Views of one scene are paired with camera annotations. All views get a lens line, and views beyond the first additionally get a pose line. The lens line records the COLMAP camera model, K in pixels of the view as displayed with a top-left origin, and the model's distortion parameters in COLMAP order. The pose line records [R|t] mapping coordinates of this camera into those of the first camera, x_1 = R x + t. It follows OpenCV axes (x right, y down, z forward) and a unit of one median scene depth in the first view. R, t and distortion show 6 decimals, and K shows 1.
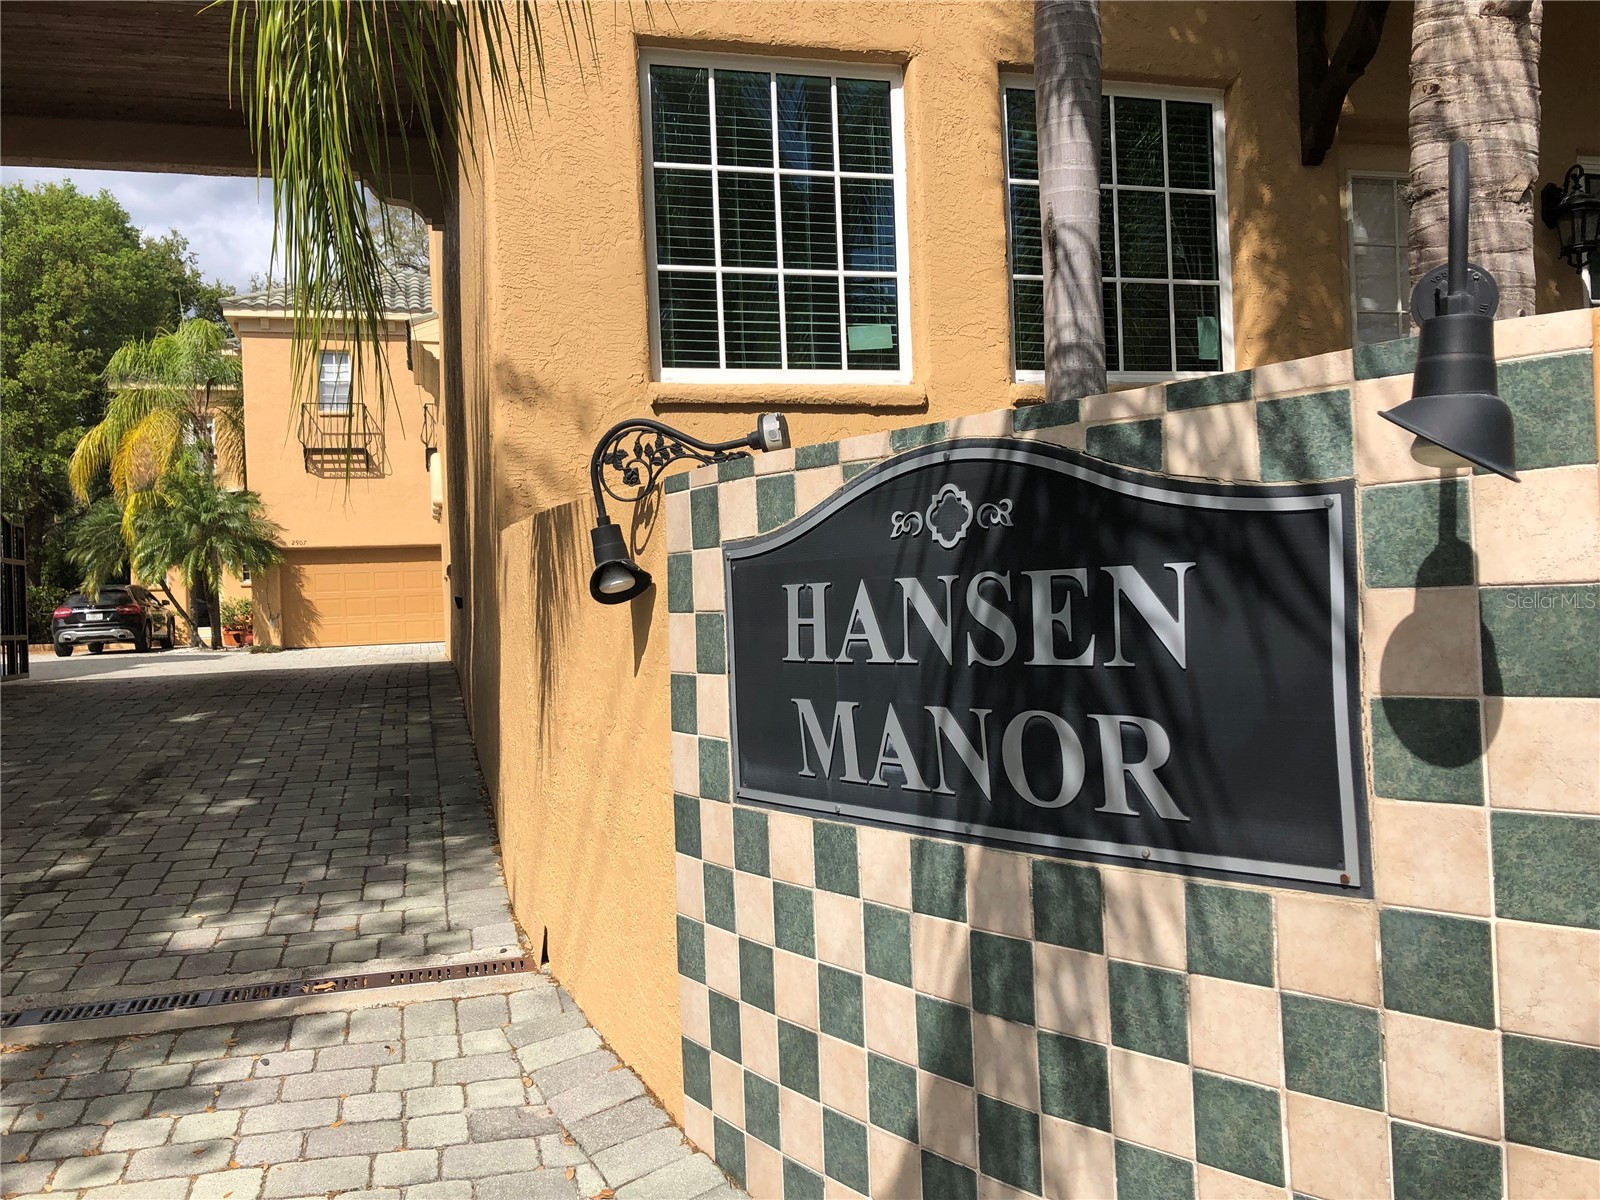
lens RADIAL K [[1291.4, 0, 799.2], [0, 1291.4, 555.8], [0, 0, 1]] dist [-0.011957, -0.003501]
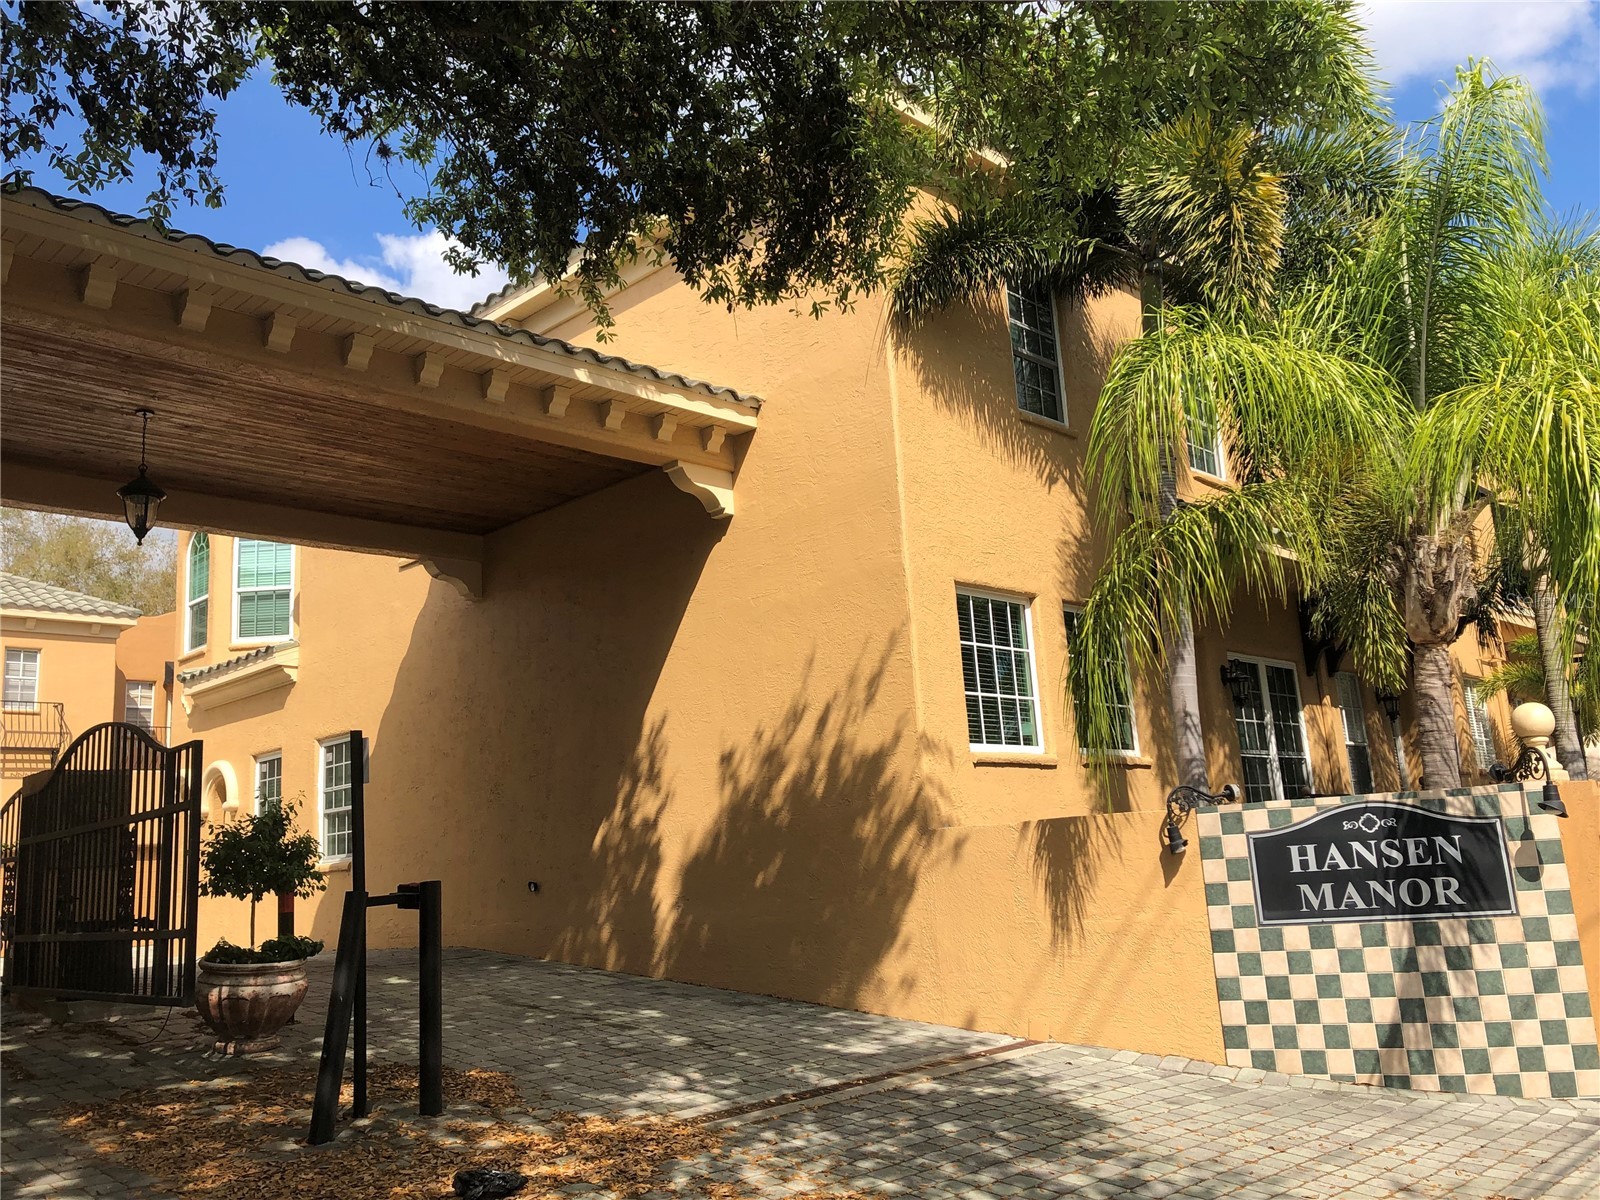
lens RADIAL K [[1303.4, 0, 800.0], [0, 1303.4, 600.0], [0, 0, 1]] dist [-0.004077, 0.010848]
pose [[0.876081, 0.090473, 0.473600, -2.677081], [0.006497, 0.979934, -0.199218, 0.062112], [-0.482120, 0.177608, 0.857913, -1.229416]]
